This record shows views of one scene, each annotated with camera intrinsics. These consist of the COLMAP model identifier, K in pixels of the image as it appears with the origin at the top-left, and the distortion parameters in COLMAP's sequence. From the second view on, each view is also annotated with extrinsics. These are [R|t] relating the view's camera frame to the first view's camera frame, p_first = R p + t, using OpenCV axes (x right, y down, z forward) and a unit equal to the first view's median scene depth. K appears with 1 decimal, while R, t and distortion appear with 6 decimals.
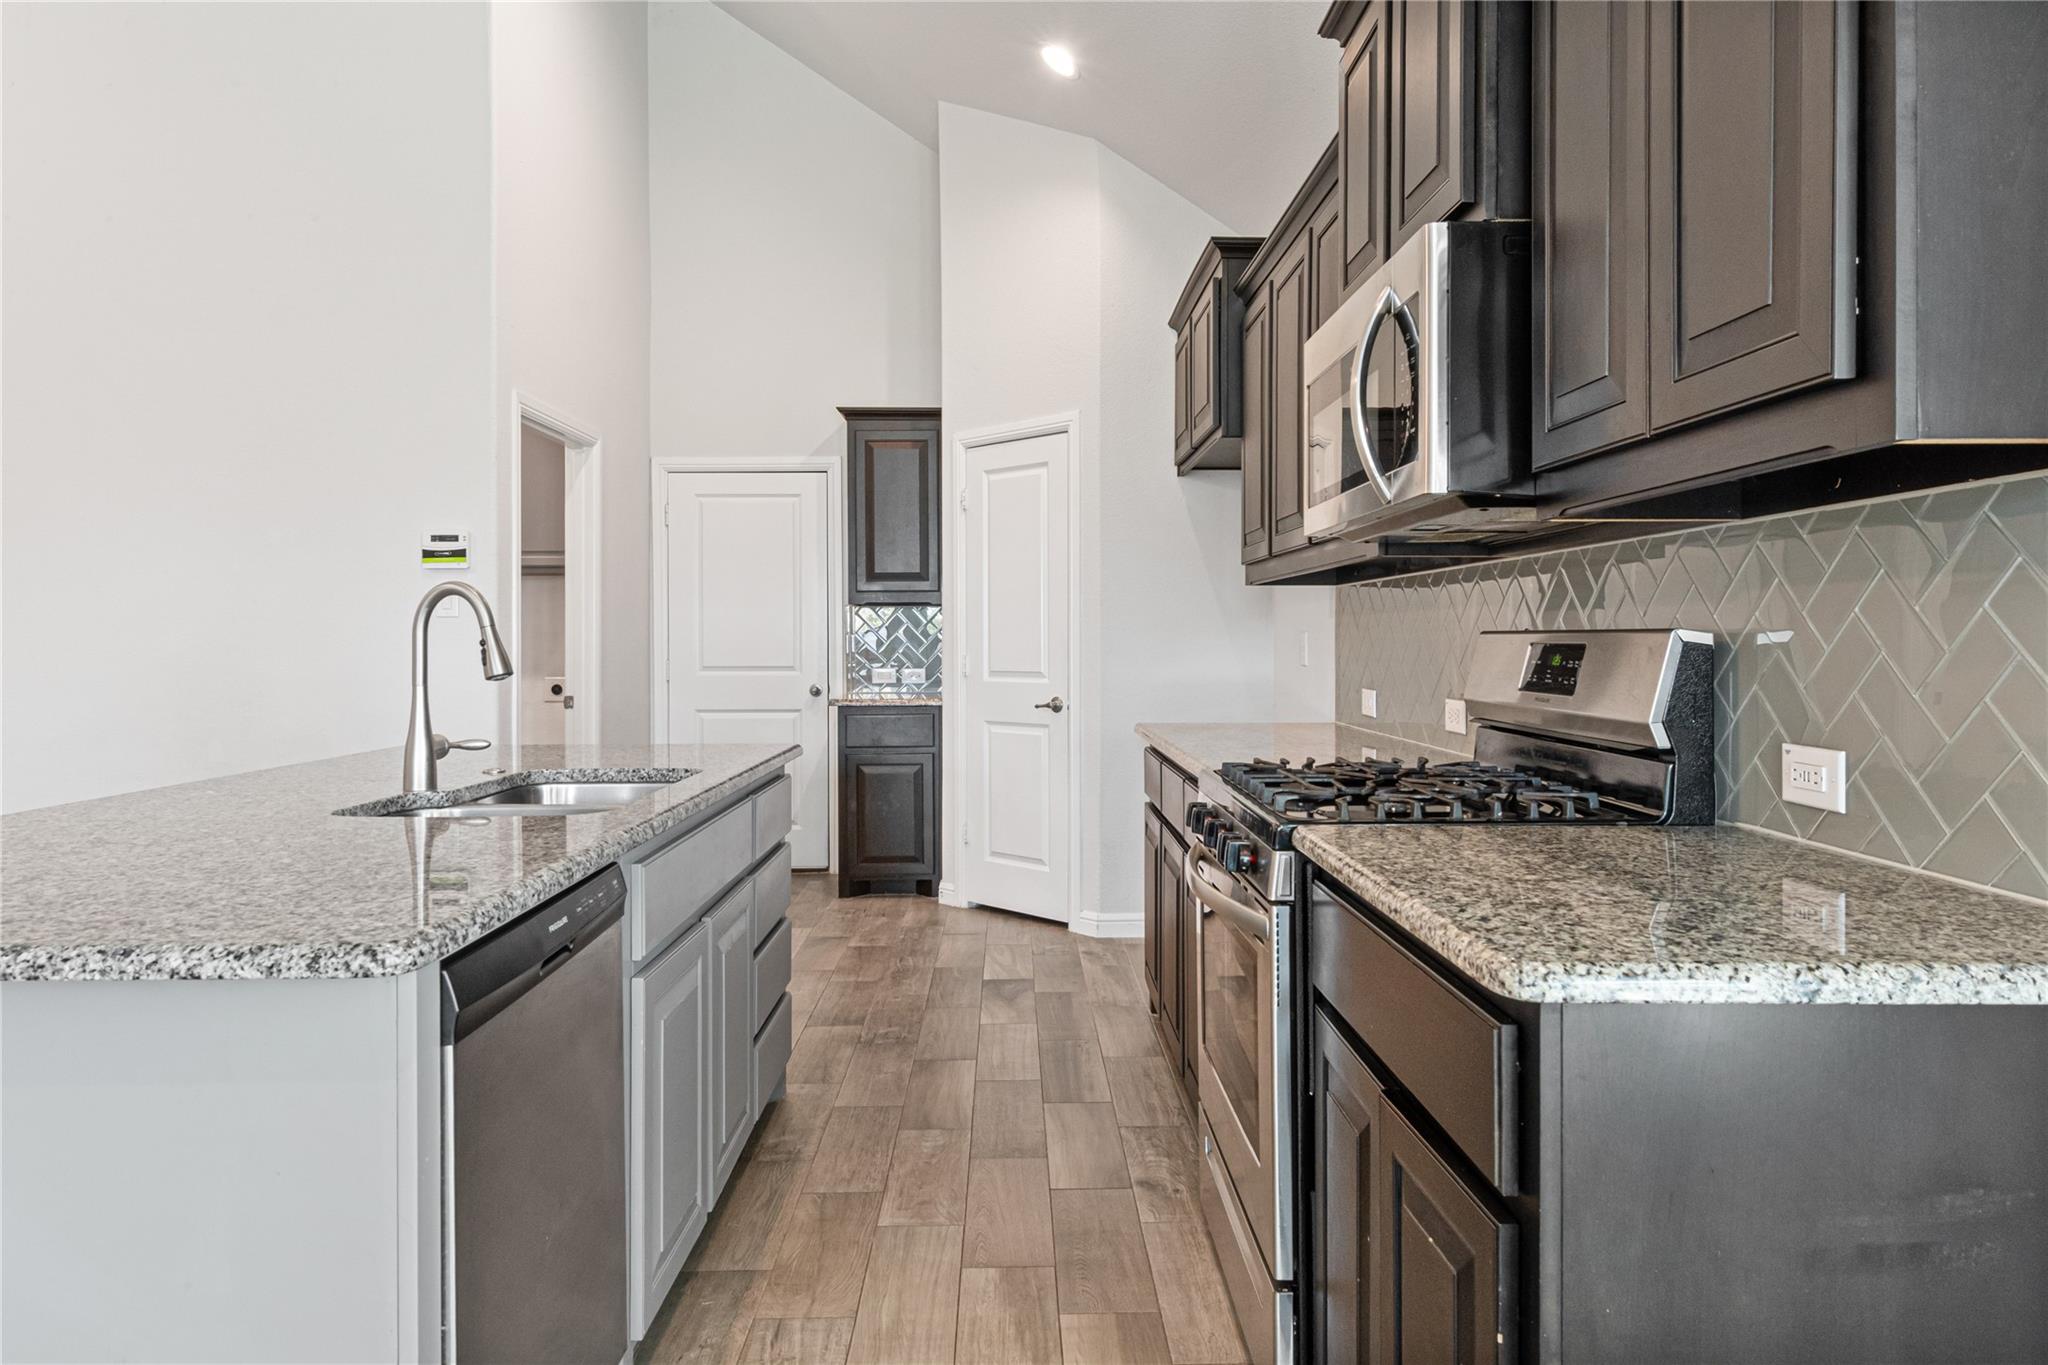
lens RADIAL K [[1243.8, 0, 1012.9], [0, 1243.8, 639.5], [0, 0, 1]] dist [0.013636, -0.010797]
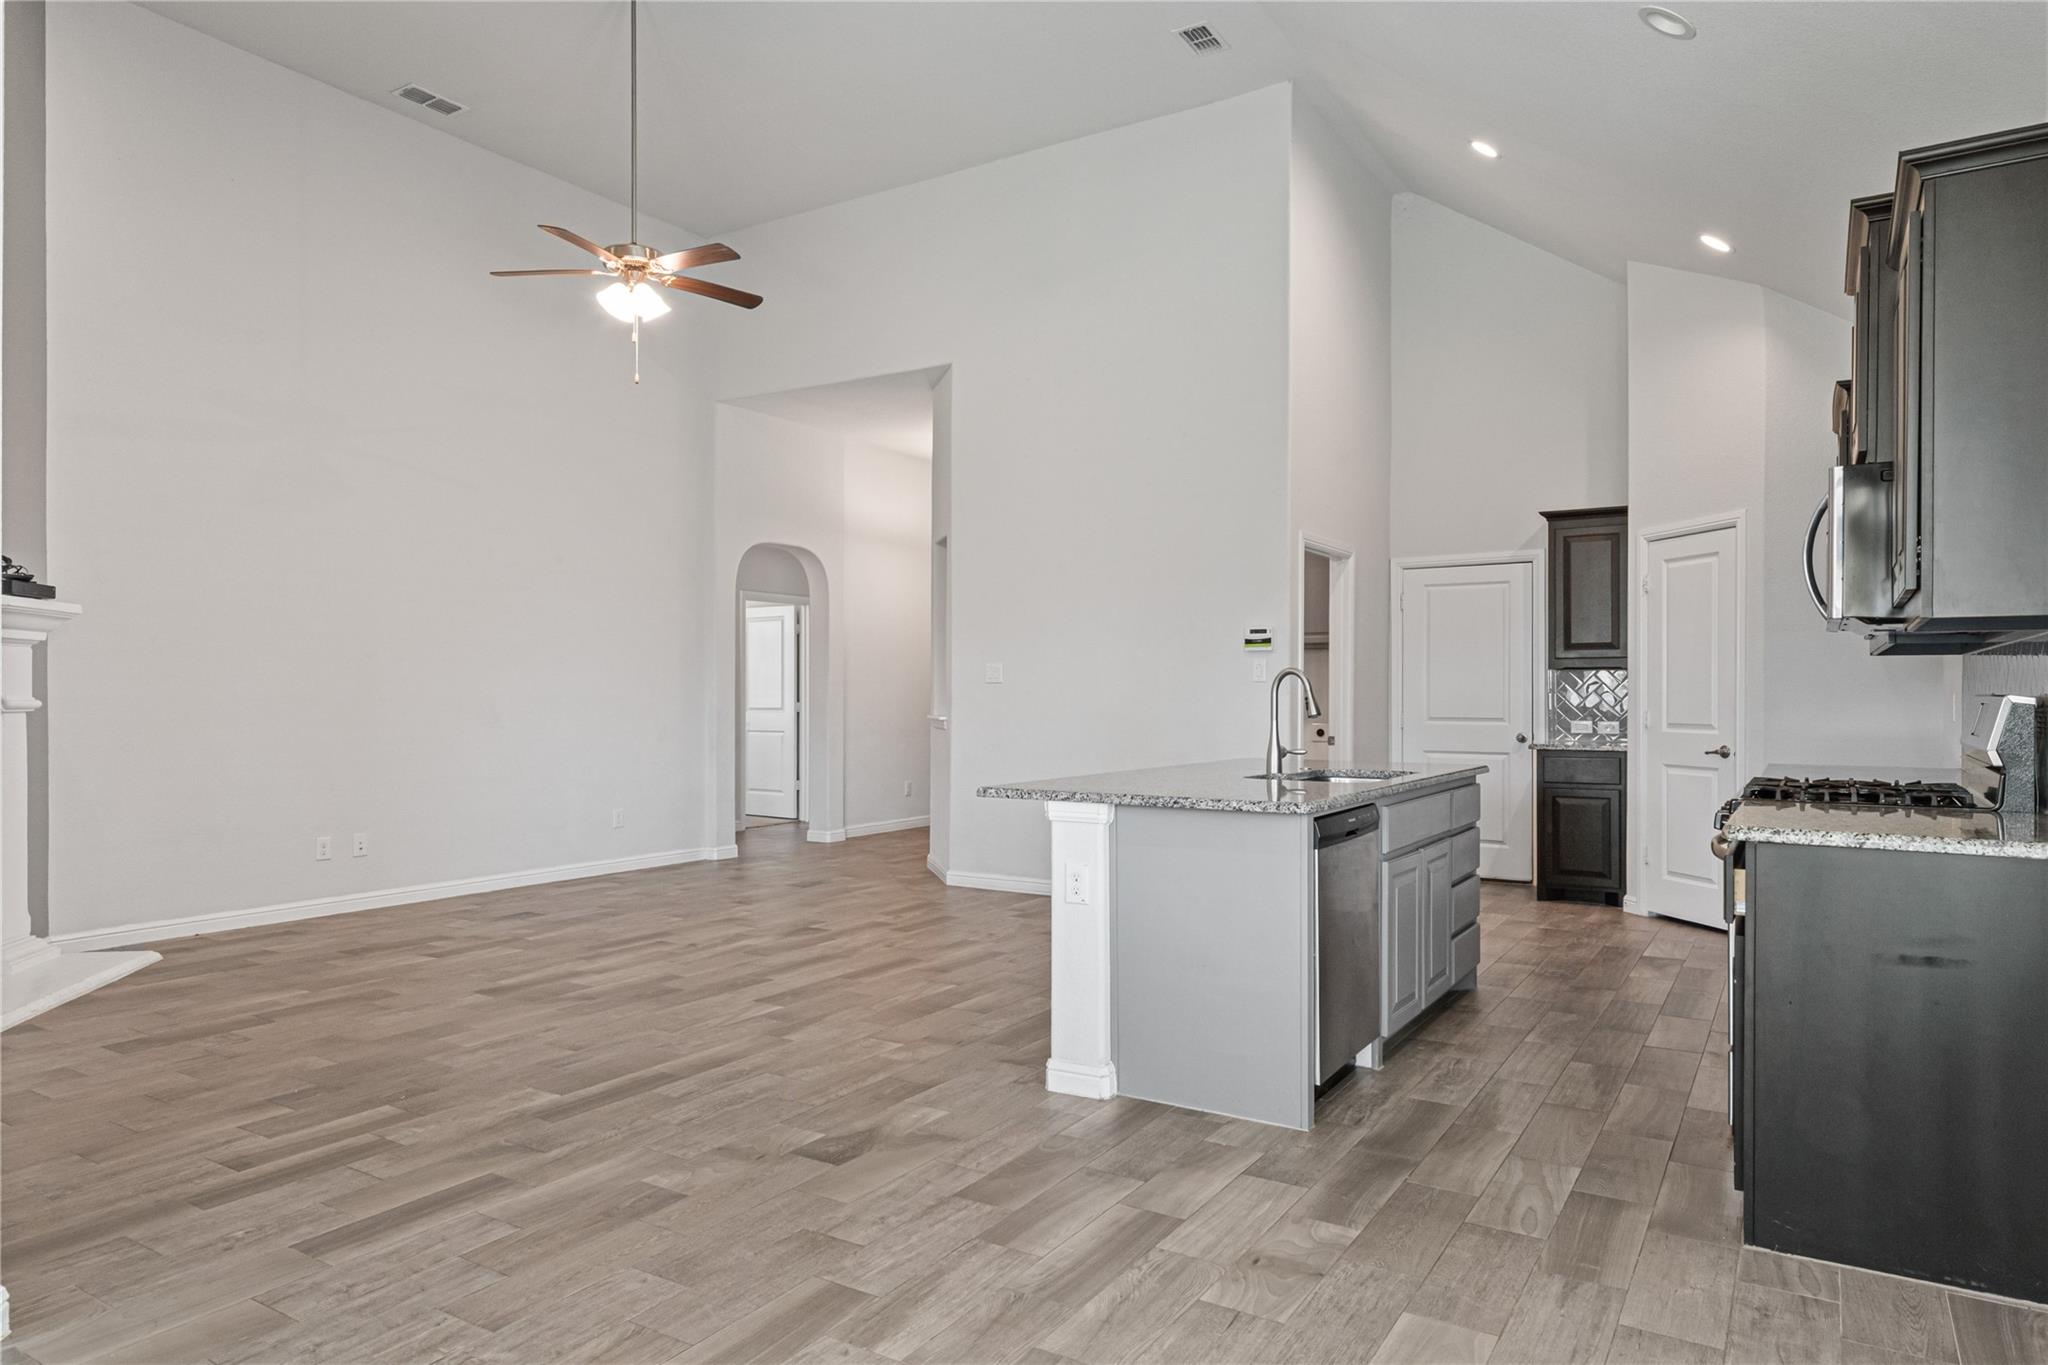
lens RADIAL K [[1243.8, 0, 1019.7], [0, 1243.8, 693.9], [0, 0, 1]] dist [0.013636, -0.010797]
pose [[0.841903, 0.004001, -0.539615, 0.104955], [-0.004411, 0.999990, 0.000533, -0.001673], [0.539612, 0.001932, 0.841912, -0.370200]]
